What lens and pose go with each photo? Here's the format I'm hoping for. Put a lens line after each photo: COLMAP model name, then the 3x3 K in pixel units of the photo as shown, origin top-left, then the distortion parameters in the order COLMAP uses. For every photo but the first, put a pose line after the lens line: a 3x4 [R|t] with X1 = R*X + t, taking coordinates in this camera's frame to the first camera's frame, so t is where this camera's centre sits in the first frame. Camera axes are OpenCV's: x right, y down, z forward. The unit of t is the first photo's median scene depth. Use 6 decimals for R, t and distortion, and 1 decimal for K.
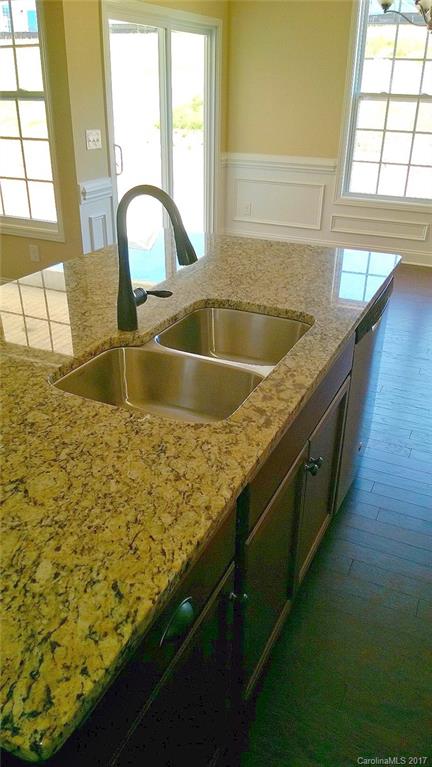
lens RADIAL K [[581.4, 0, 217.3], [0, 581.4, 384.2], [0, 0, 1]] dist [0.011407, -0.078937]
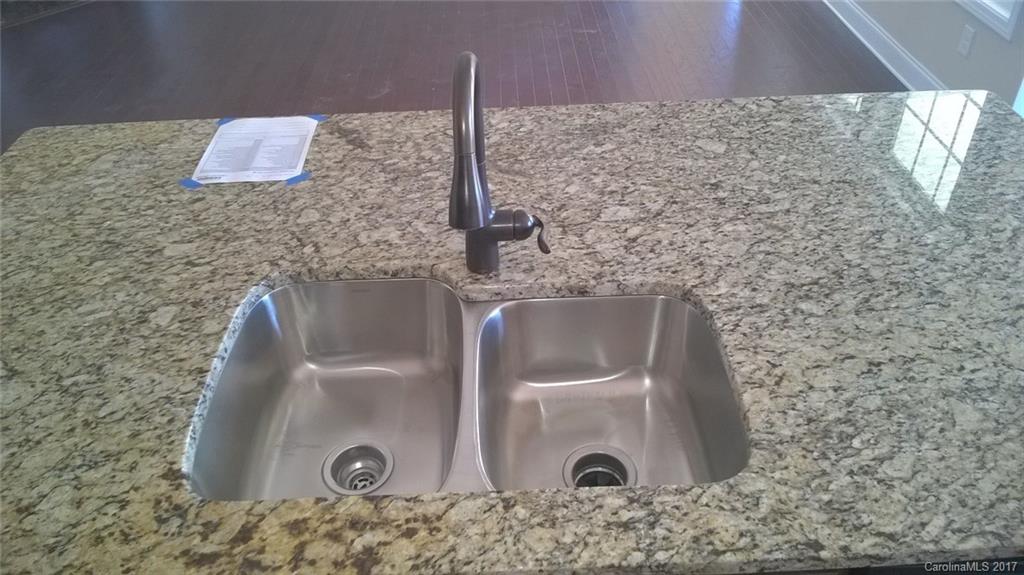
lens RADIAL K [[776.3, 0, 512.2], [0, 776.3, 284.7], [0, 0, 1]] dist [0.011407, -0.078937]
pose [[0.449376, 0.536592, -0.714234, 0.414891], [-0.378423, 0.838571, 0.391911, -0.379941], [0.809232, 0.094166, 0.579893, 0.535176]]
